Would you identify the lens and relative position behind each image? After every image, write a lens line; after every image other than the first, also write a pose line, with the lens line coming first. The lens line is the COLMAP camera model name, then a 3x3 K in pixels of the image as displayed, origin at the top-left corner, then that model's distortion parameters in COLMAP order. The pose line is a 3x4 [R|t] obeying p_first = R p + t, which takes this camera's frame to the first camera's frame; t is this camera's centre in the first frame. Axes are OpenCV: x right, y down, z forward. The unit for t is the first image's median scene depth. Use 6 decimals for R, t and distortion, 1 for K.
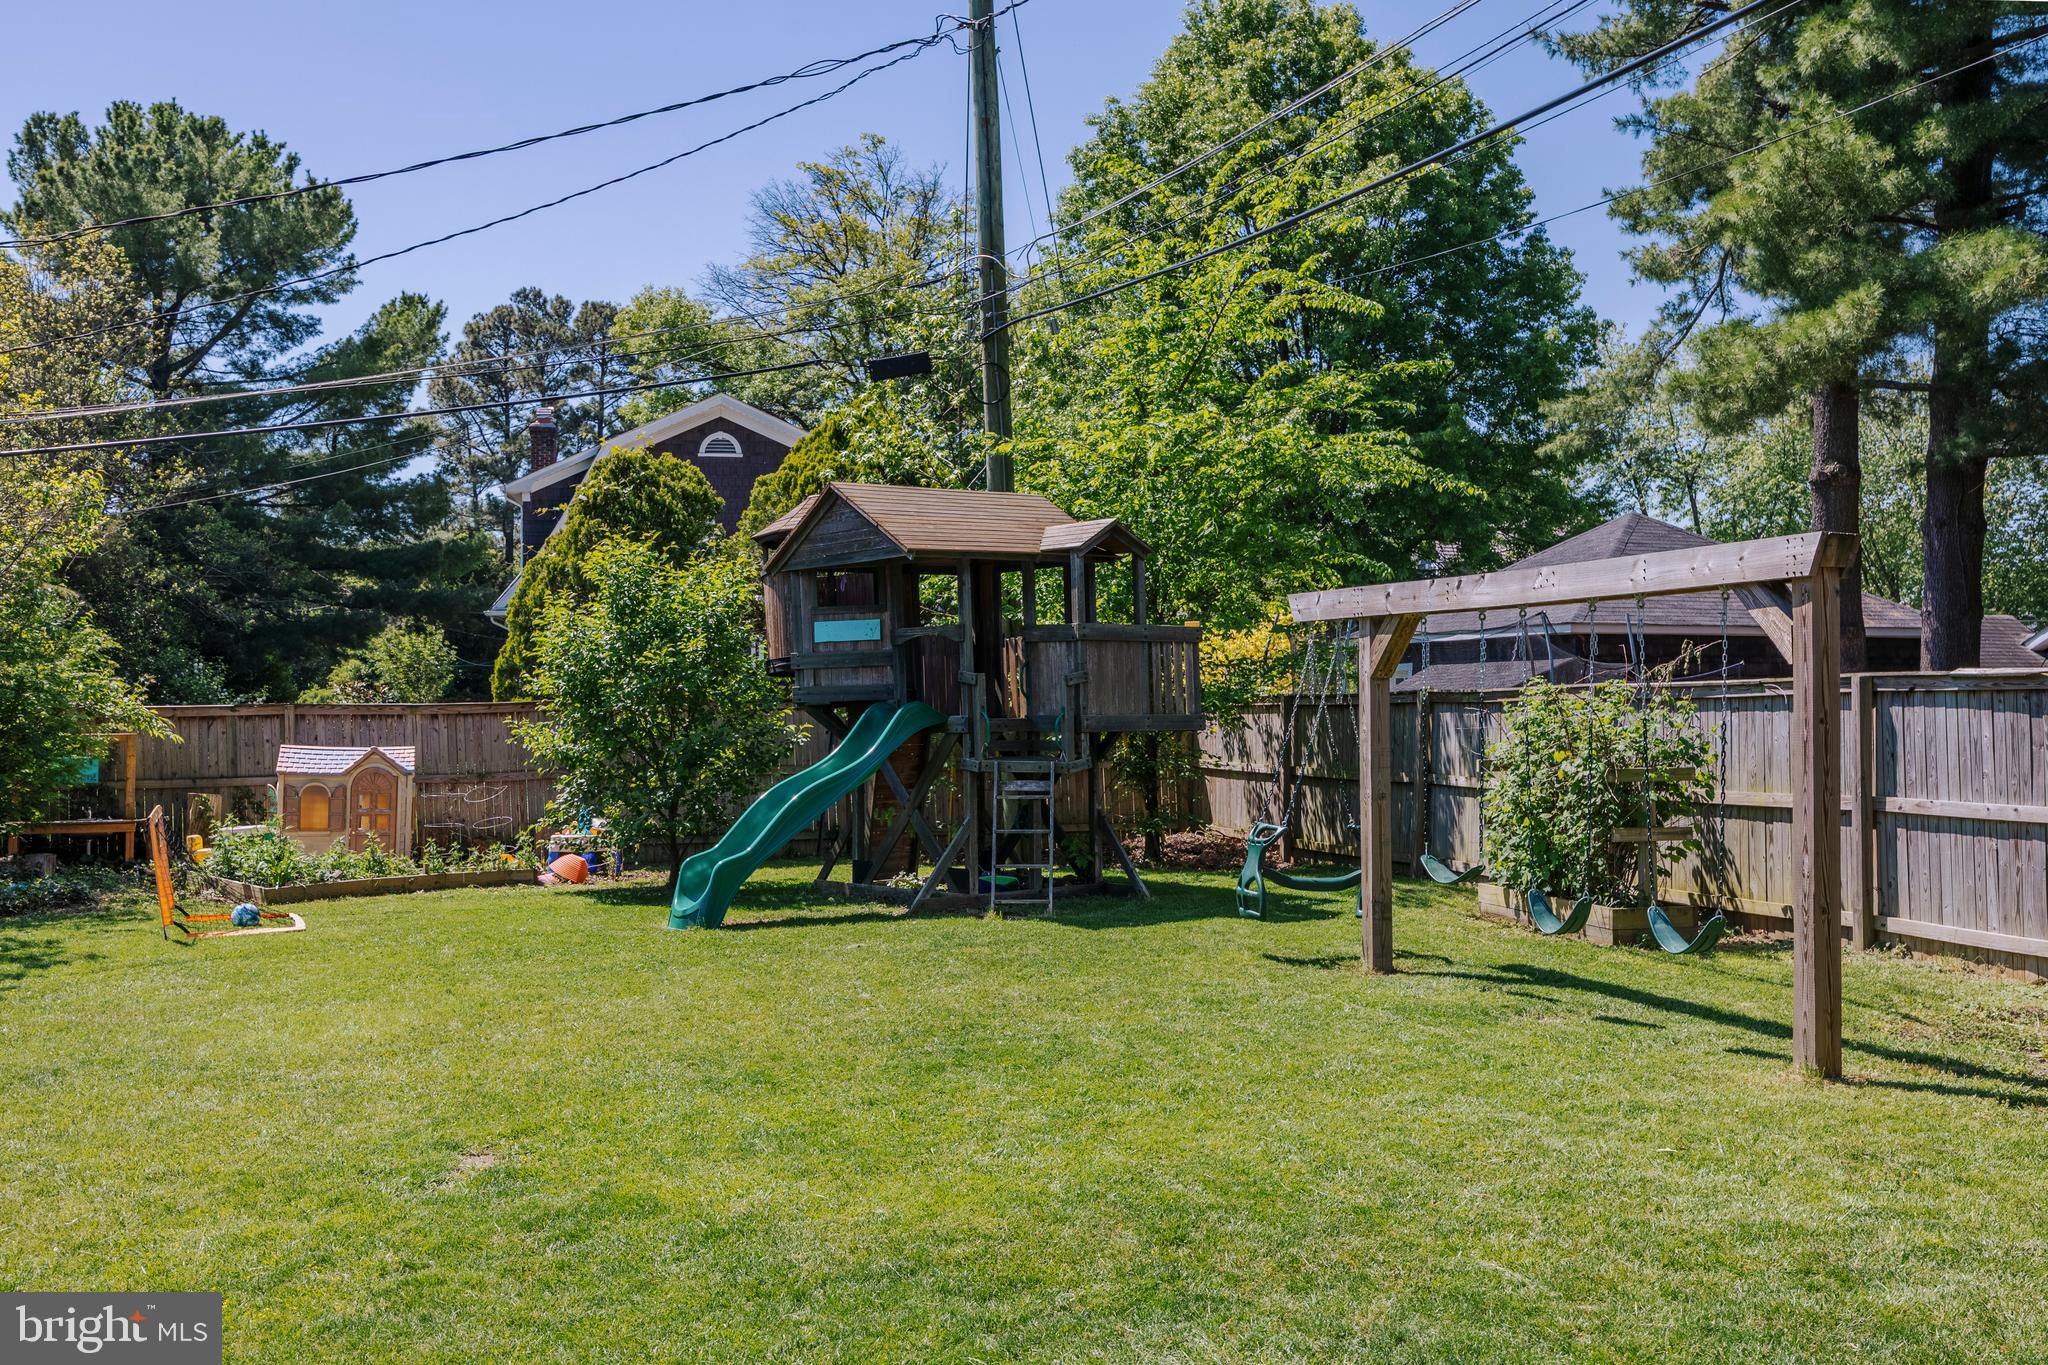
lens RADIAL K [[1965.1, 0, 1024.0], [0, 1965.1, 682.5], [0, 0, 1]] dist [0.003031, -0.012664]
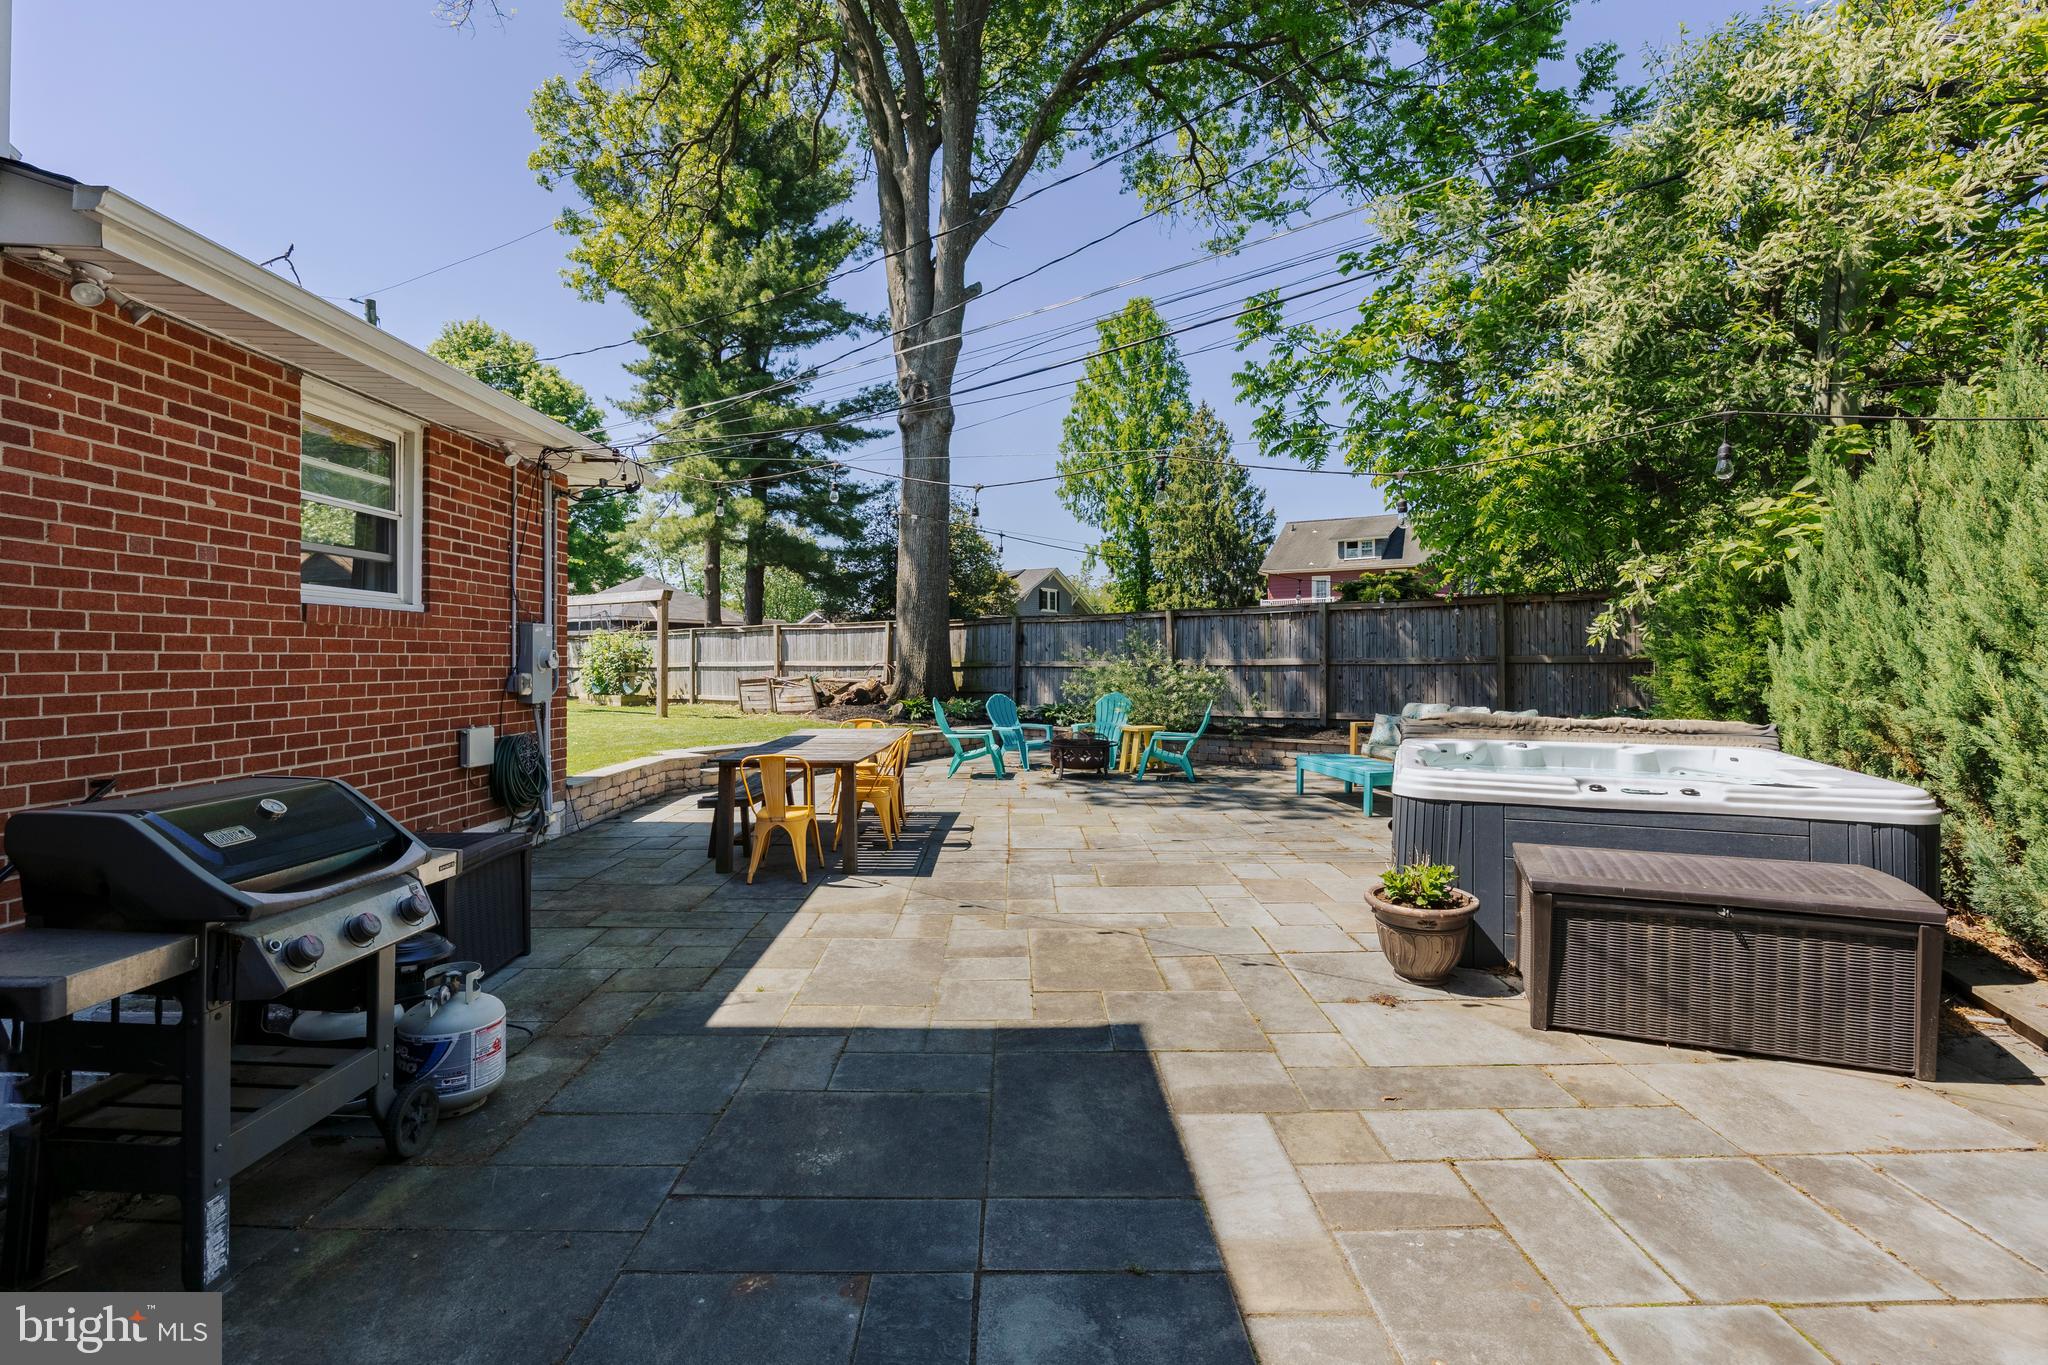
lens RADIAL K [[896.1, 0, 1015.3], [0, 896.1, 659.8], [0, 0, 1]] dist [-0.018421, -0.000113]
pose [[0.780245, 0.007642, 0.625427, -0.064960], [-0.013402, 0.999900, 0.004502, 0.017547], [-0.625330, -0.011895, 0.780270, -0.304508]]
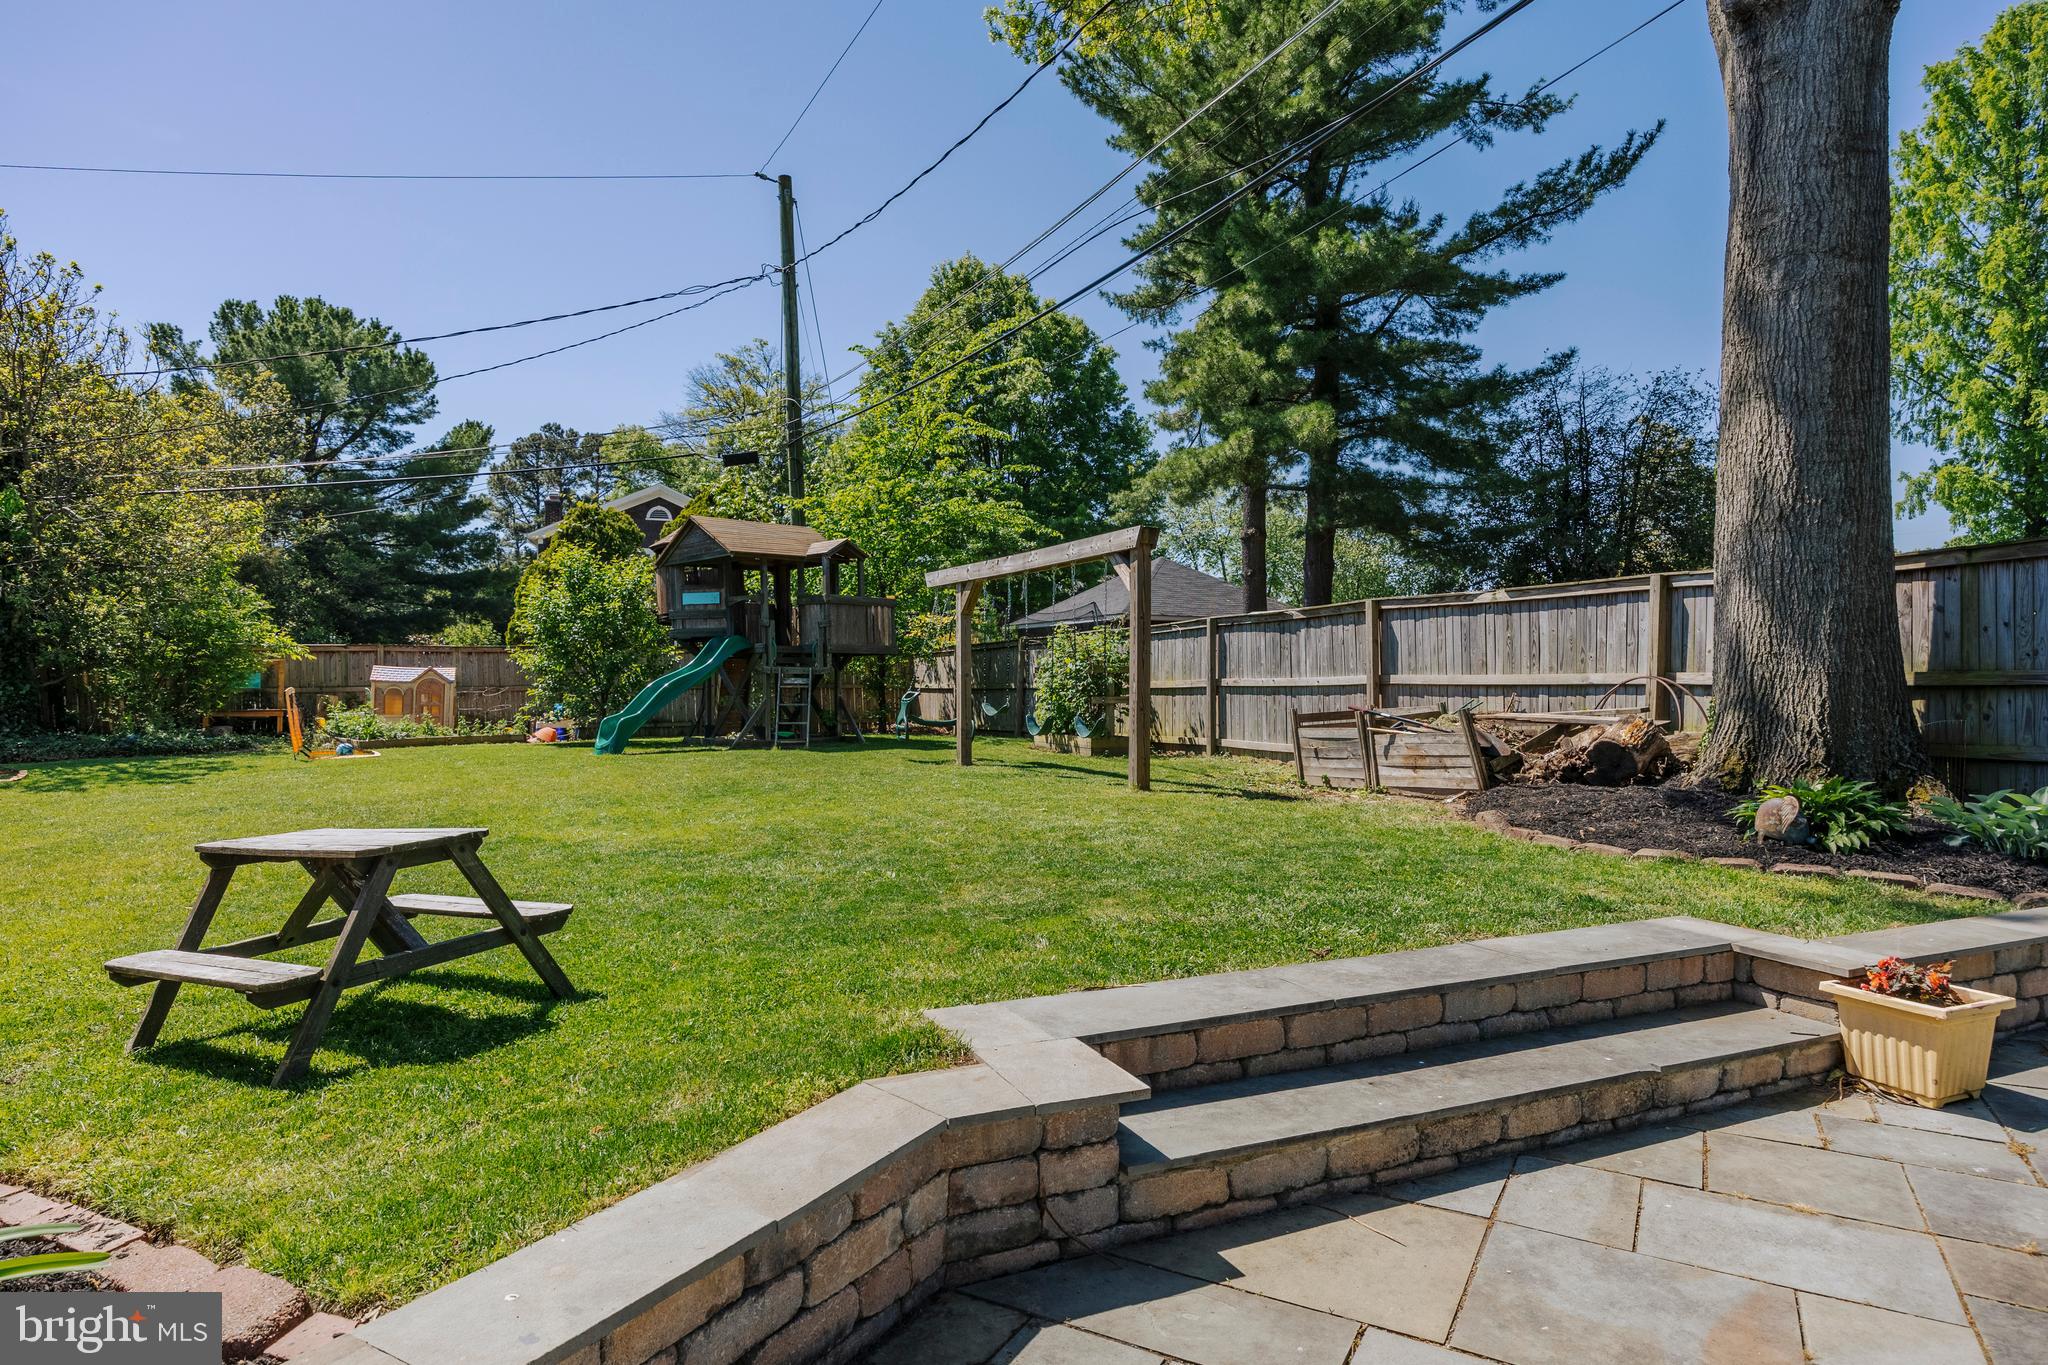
lens RADIAL K [[1142.6, 0, 1015.7], [0, 1142.6, 678.1], [0, 0, 1]] dist [-0.001236, -0.000729]
pose [[0.990833, 0.005496, 0.134980, 0.034292], [-0.006561, 0.999951, 0.007446, 0.022964], [-0.134933, -0.008263, 0.990820, -0.054246]]
